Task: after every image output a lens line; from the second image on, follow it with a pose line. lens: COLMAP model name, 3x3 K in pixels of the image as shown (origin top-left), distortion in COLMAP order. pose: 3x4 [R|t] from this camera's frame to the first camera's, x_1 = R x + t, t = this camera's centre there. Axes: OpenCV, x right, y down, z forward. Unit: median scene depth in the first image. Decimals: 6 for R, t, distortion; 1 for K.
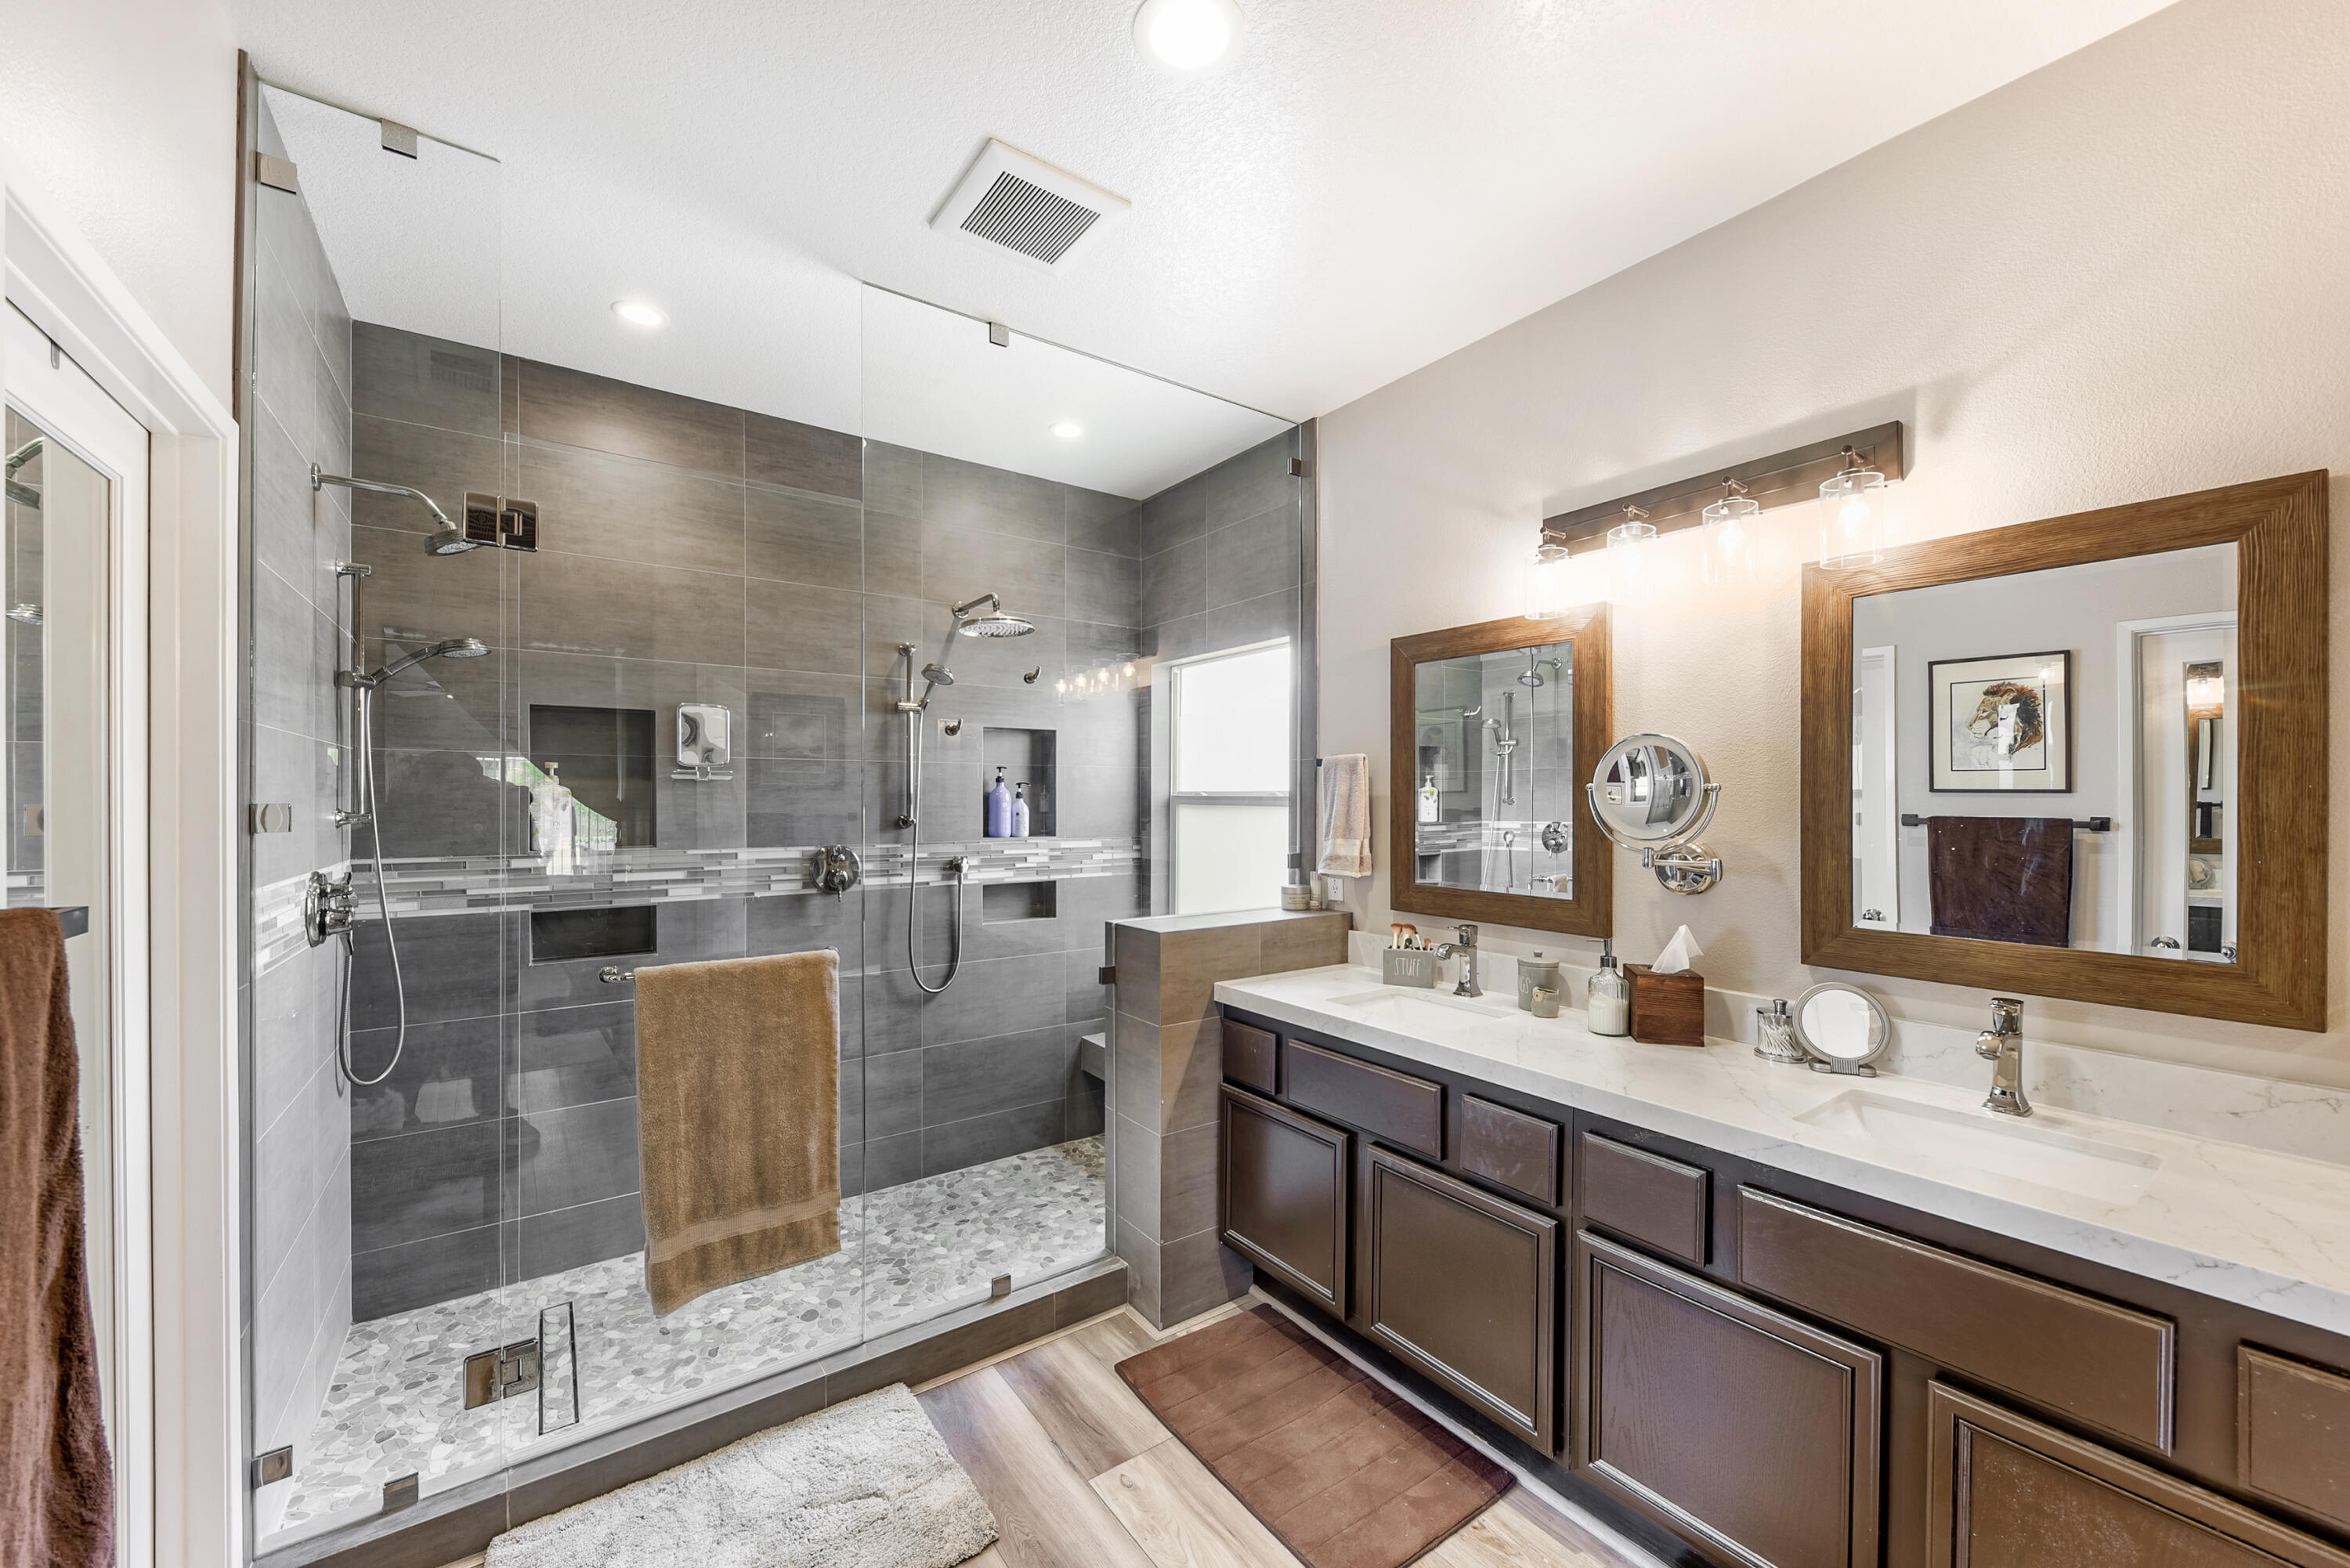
lens RADIAL K [[899.1, 0, 1179.1], [0, 899.1, 798.0], [0, 0, 1]] dist [-0.000647, -0.000256]
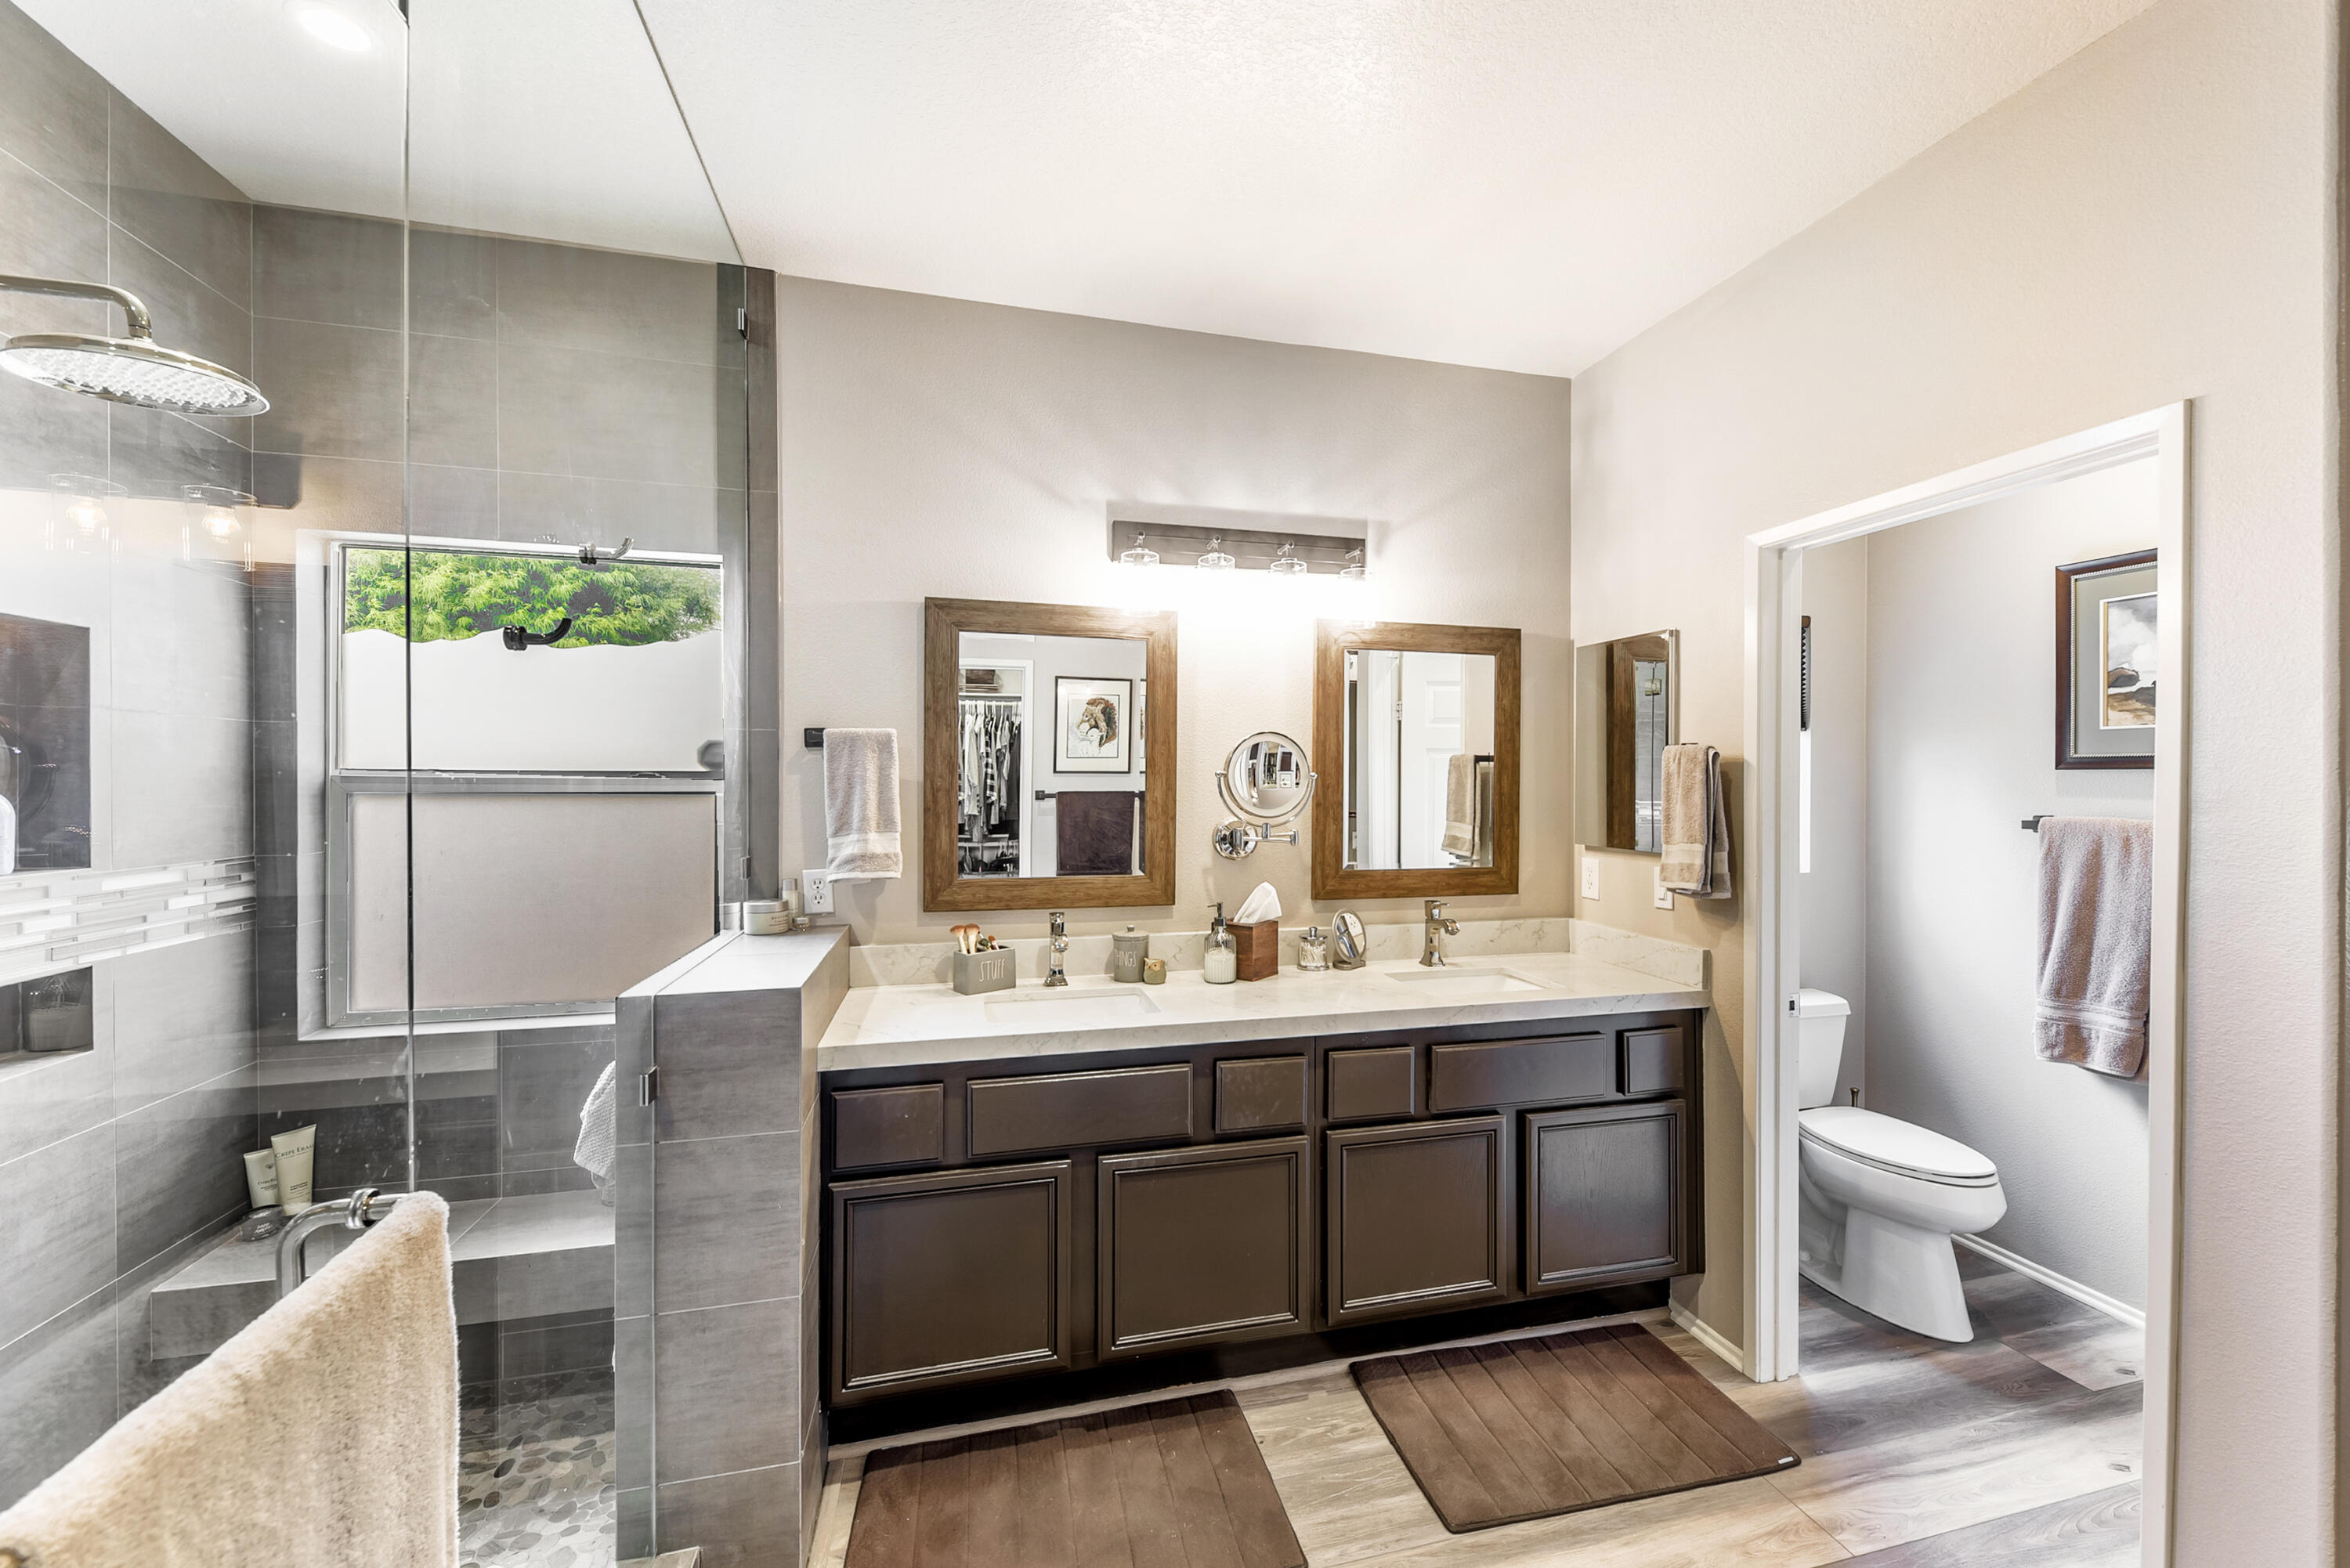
lens RADIAL K [[925.5, 0, 1210.5], [0, 925.5, 782.0], [0, 0, 1]] dist [0.000966, 0.000175]
pose [[0.349041, -0.004667, 0.937096, -0.520706], [-0.005770, 0.999958, 0.007129, -0.008067], [-0.937090, -0.007895, 0.349000, 0.456263]]
